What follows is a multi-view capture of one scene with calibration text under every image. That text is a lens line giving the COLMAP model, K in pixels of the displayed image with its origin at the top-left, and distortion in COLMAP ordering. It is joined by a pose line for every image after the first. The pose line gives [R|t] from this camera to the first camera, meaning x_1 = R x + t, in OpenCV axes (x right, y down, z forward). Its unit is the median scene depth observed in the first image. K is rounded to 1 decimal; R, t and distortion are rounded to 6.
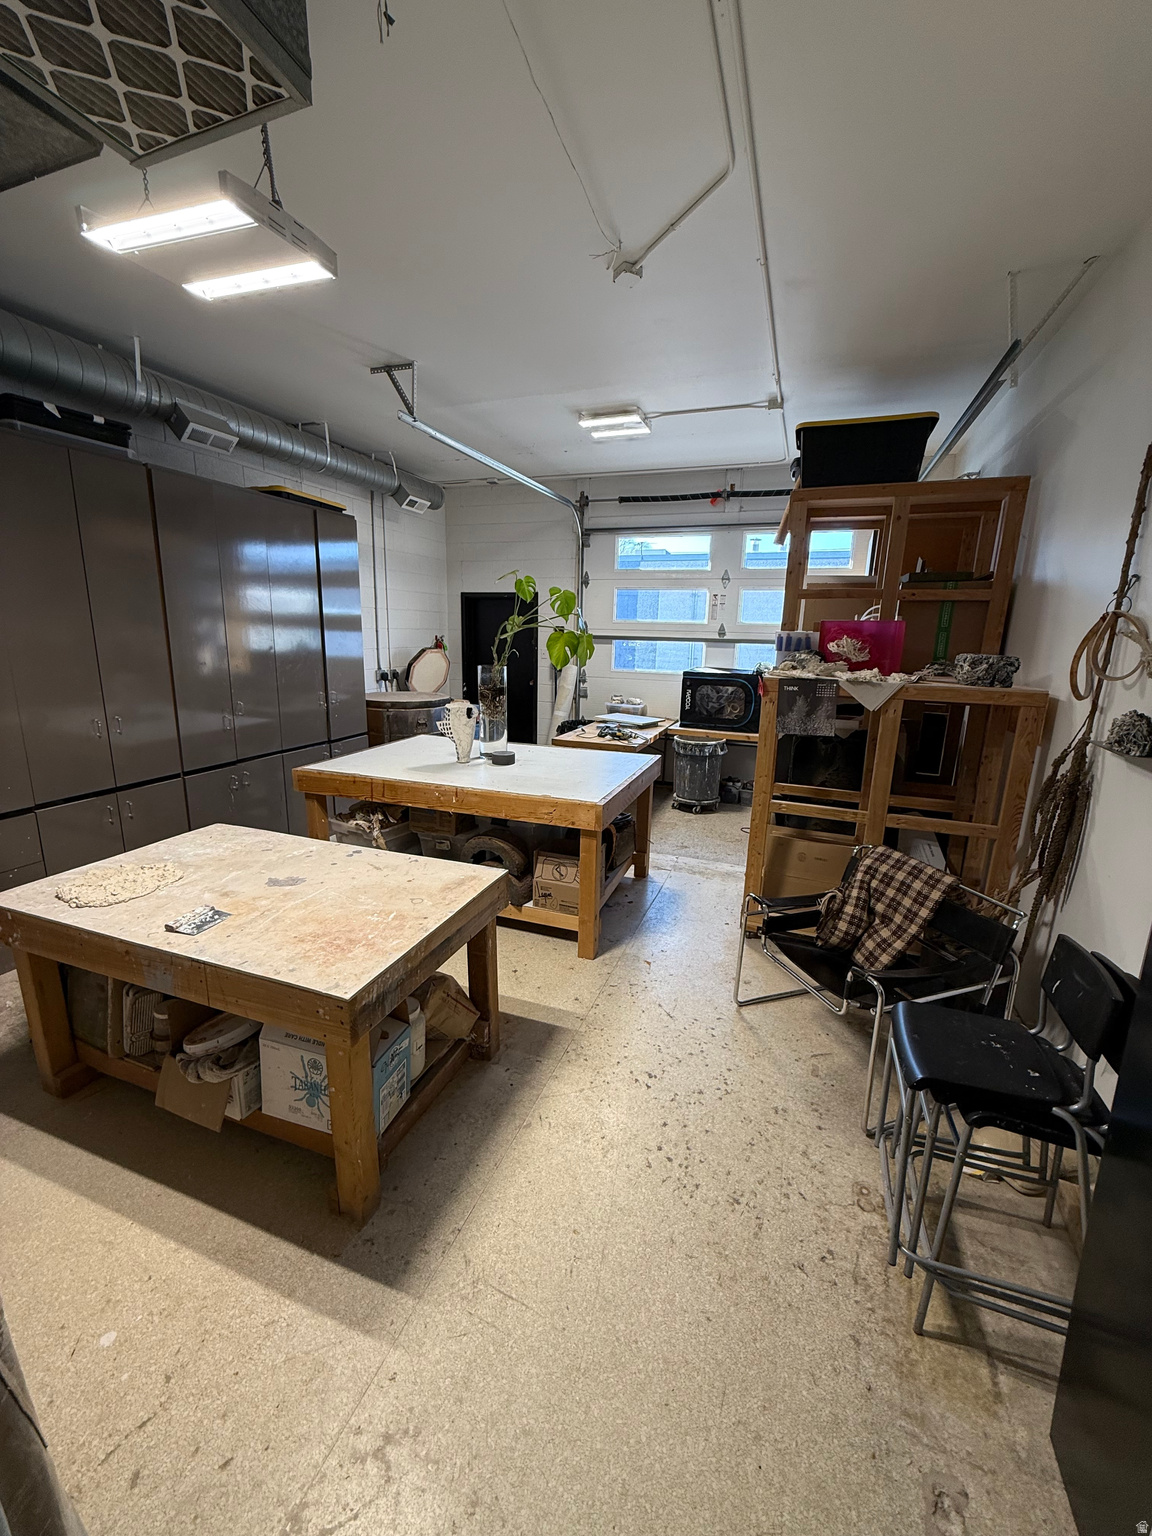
lens RADIAL K [[614.7, 0, 575.4], [0, 614.7, 767.3], [0, 0, 1]] dist [-0.001012, -0.000003]
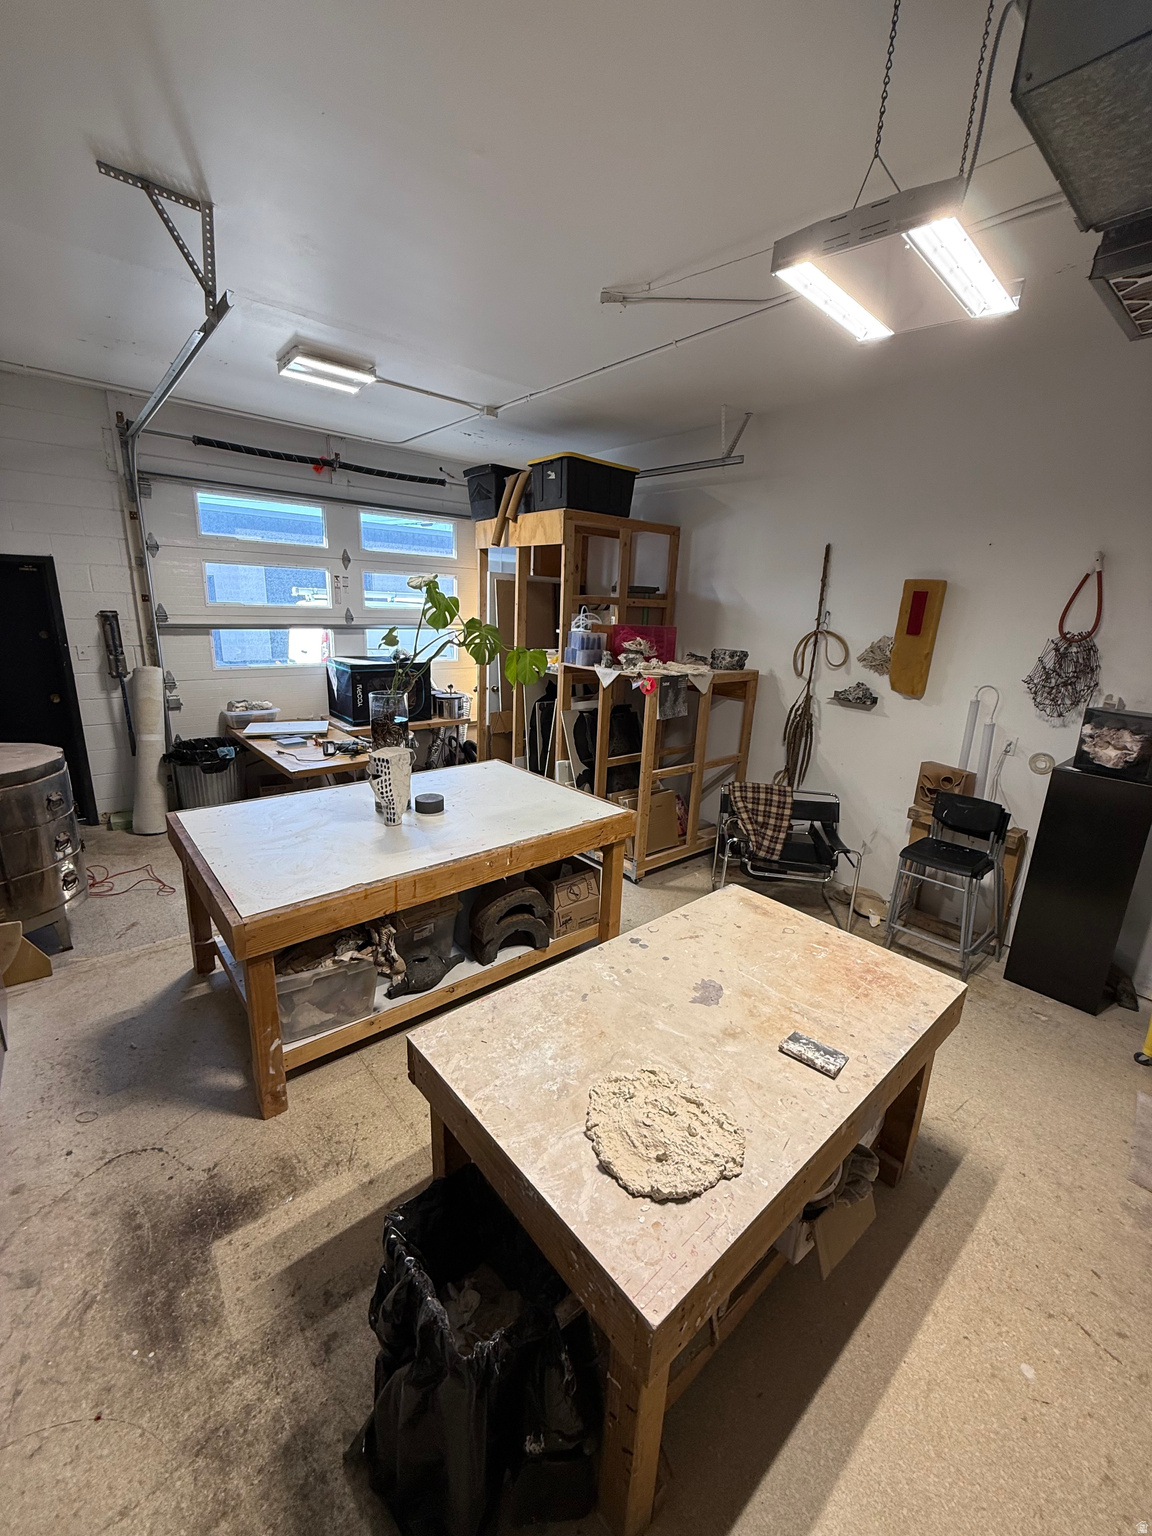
lens RADIAL K [[614.7, 0, 575.6], [0, 614.7, 766.4], [0, 0, 1]] dist [-0.001012, -0.000003]
pose [[0.477596, -0.230578, 0.847783, -1.039871], [0.165068, 0.971313, 0.171184, -0.251426], [-0.862934, 0.058185, 0.501956, 0.615850]]
